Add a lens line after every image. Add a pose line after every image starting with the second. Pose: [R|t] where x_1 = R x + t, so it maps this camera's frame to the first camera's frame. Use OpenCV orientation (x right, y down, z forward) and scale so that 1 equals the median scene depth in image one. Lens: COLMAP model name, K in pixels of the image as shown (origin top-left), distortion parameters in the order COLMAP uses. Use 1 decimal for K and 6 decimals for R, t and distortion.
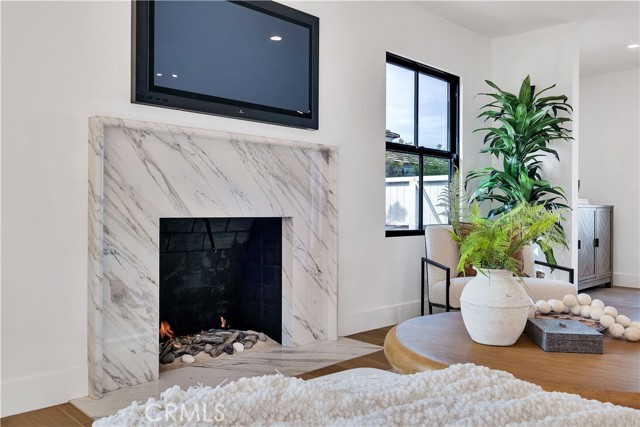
lens RADIAL K [[524.3, 0, 306.0], [0, 524.3, 215.6], [0, 0, 1]] dist [0.001085, 0.006462]
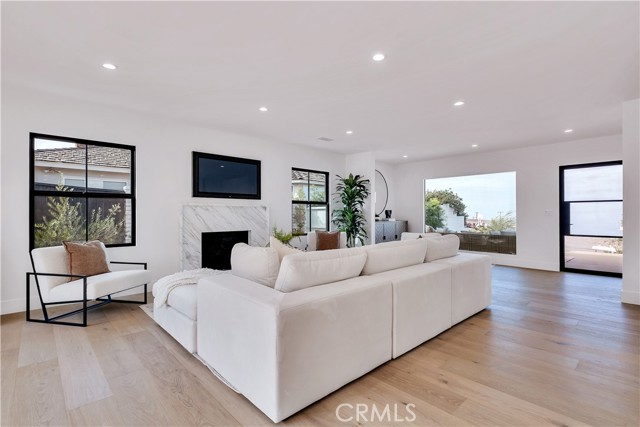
lens RADIAL K [[310.6, 0, 323.7], [0, 310.6, 216.3], [0, 0, 1]] dist [0.003855, -0.001729]
pose [[0.999937, -0.008536, 0.007254, 0.355235], [0.008571, 0.999952, -0.004818, -0.062071], [-0.007212, 0.004880, 0.999962, -0.703748]]
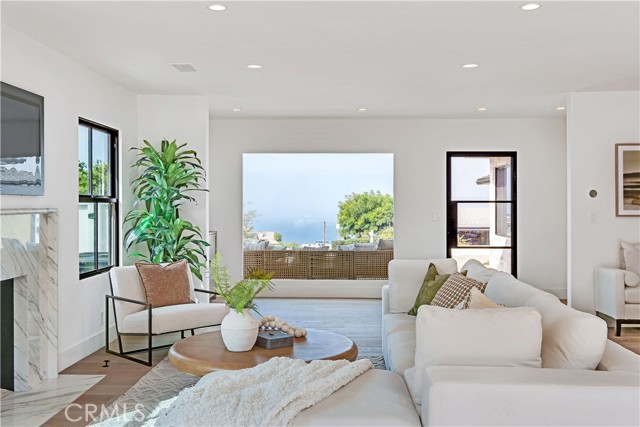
lens RADIAL K [[648.5, 0, 318.8], [0, 648.5, 209.5], [0, 0, 1]] dist [0.008946, 0.000000]
pose [[0.701501, -0.013223, 0.712546, -0.561862], [0.009443, 0.999913, 0.009259, -0.140622], [-0.712606, 0.000233, 0.701564, -0.410455]]
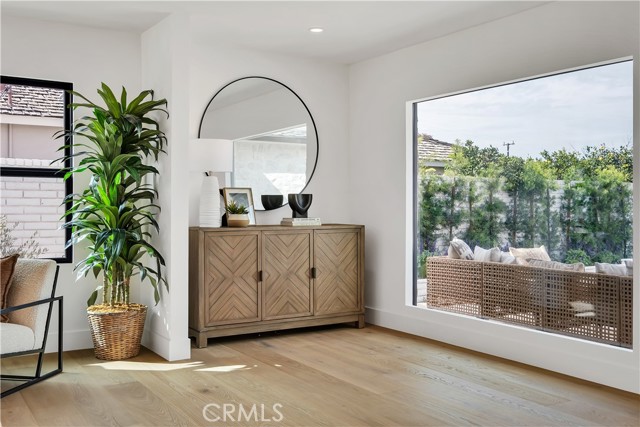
lens RADIAL K [[648.5, 0, 319.2], [0, 648.5, 209.4], [0, 0, 1]] dist [0.008946, 0.000000]
pose [[0.985724, -0.007386, -0.168208, 1.215424], [0.005747, 0.999931, -0.010229, -0.059434], [0.168272, 0.009116, 0.985699, 0.020347]]
